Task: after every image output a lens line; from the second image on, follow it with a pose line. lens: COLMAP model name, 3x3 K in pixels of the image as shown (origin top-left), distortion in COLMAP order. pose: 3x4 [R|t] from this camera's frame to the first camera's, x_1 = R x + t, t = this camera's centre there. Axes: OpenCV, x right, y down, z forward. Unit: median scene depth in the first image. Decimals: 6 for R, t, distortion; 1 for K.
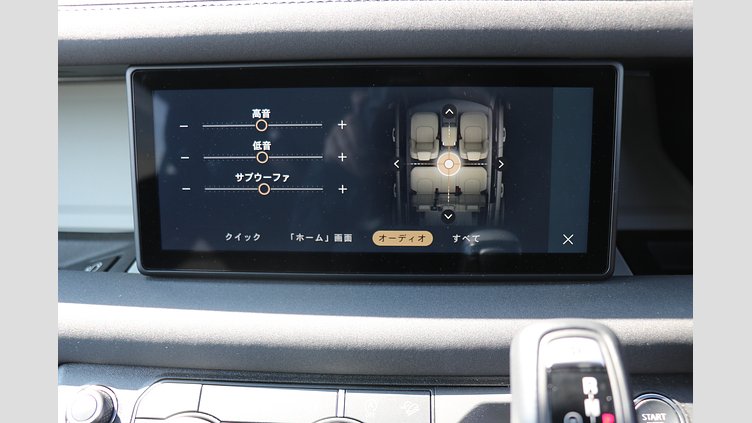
lens RADIAL K [[636.2, 0, 376.0], [0, 636.2, 211.5], [0, 0, 1]] dist [-0.053567, 0.003193]
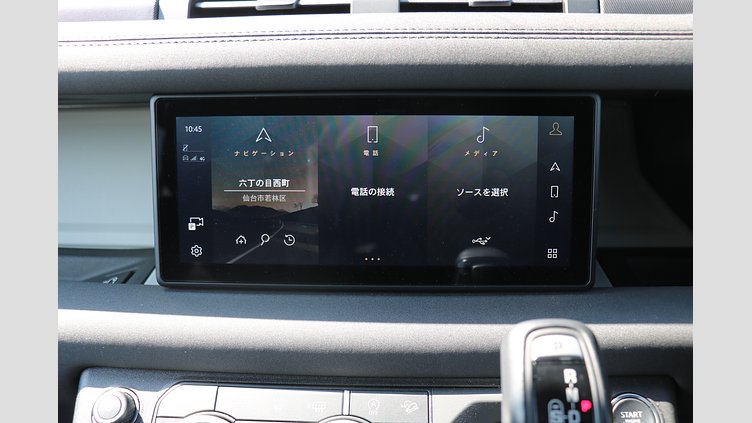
lens RADIAL K [[636.2, 0, 376.0], [0, 636.2, 211.5], [0, 0, 1]] dist [-0.053567, 0.003193]
pose [[0.999865, 0.002720, 0.016216, -0.022131], [-0.002072, 0.999203, -0.039859, 0.016326], [-0.016311, 0.039820, 0.999074, -0.102631]]
